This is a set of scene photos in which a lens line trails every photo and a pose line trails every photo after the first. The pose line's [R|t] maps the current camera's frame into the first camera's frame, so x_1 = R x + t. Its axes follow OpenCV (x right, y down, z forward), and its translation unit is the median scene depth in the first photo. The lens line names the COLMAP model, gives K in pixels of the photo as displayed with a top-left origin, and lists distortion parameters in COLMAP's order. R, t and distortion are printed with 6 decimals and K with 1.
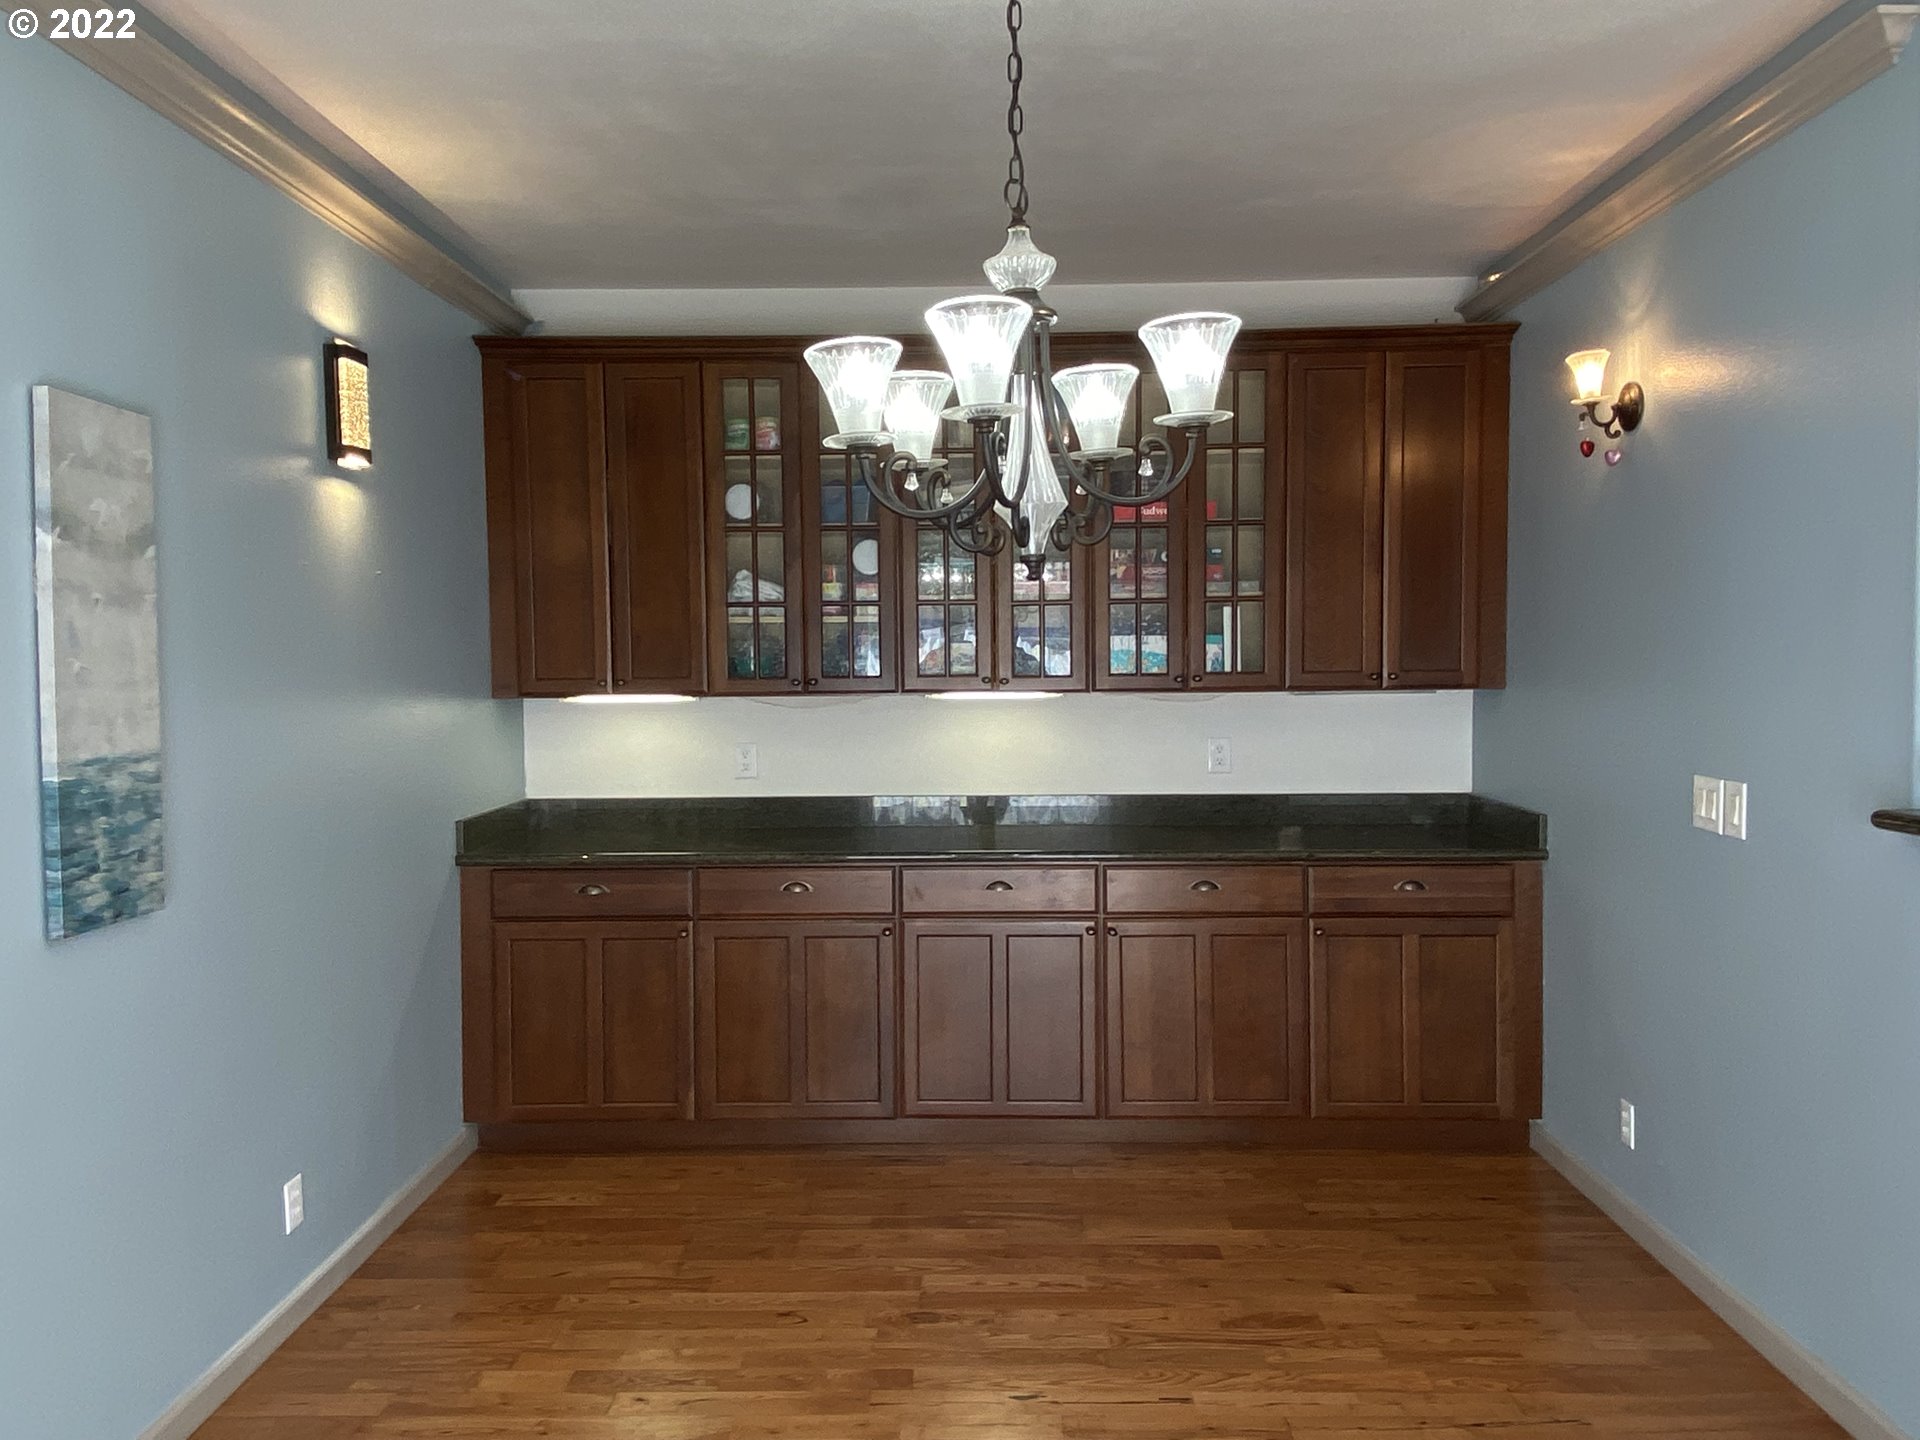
lens RADIAL K [[1537.1, 0, 977.3], [0, 1537.1, 724.9], [0, 0, 1]] dist [0.065650, -0.078824]
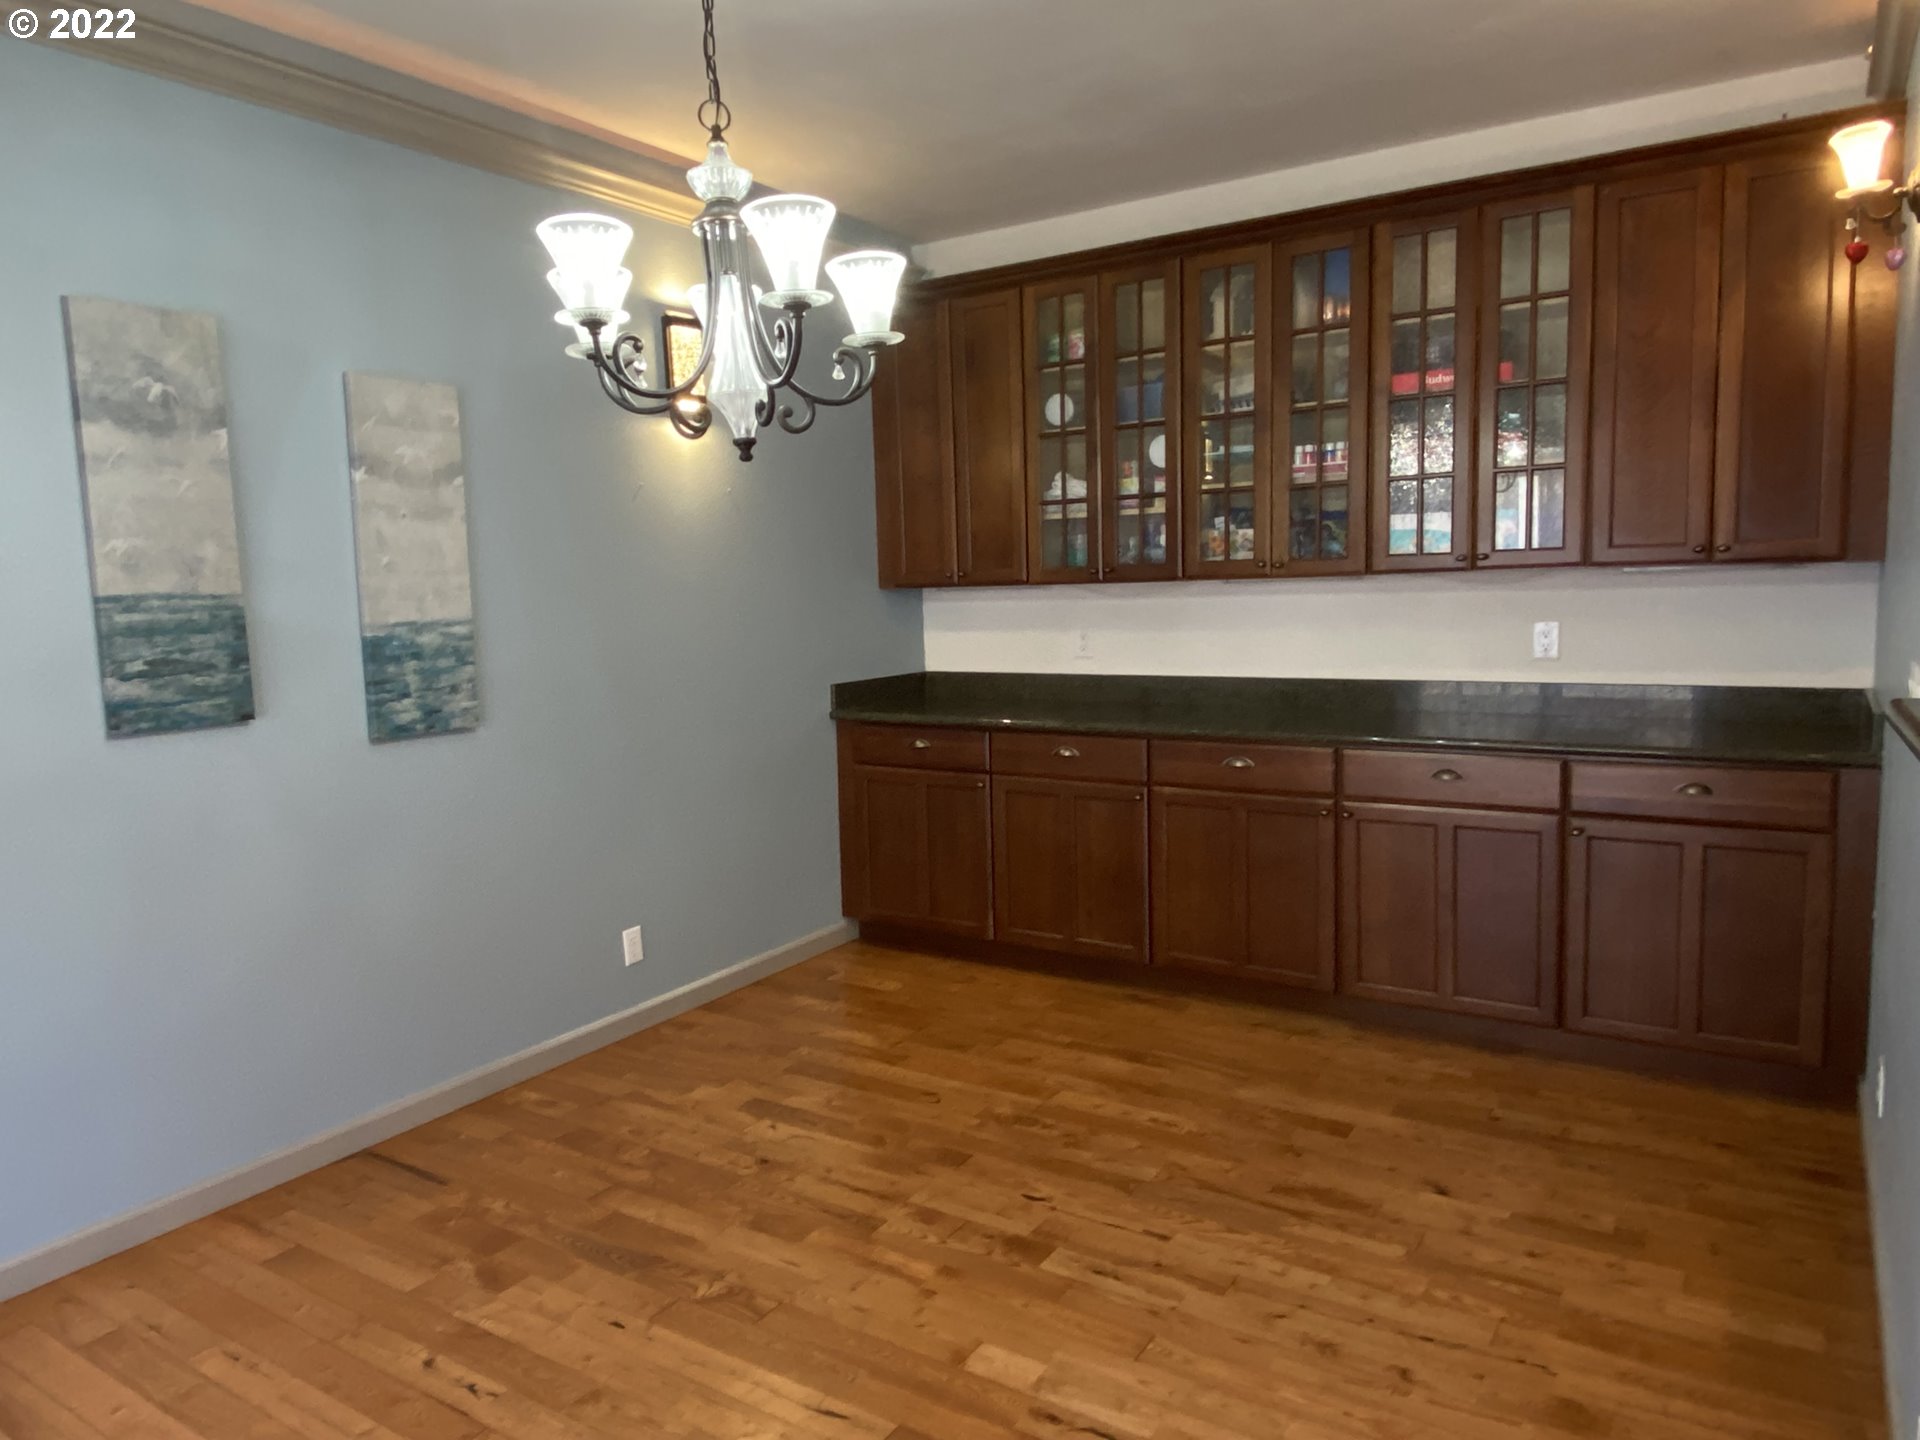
lens RADIAL K [[1342.2, 0, 858.3], [0, 1342.2, 739.8], [0, 0, 1]] dist [0.062747, -0.053854]
pose [[0.825680, 0.053482, -0.561598, 0.386156], [-0.005039, 0.996156, 0.087456, 0.013498], [0.564117, -0.069380, 0.822775, 0.119650]]
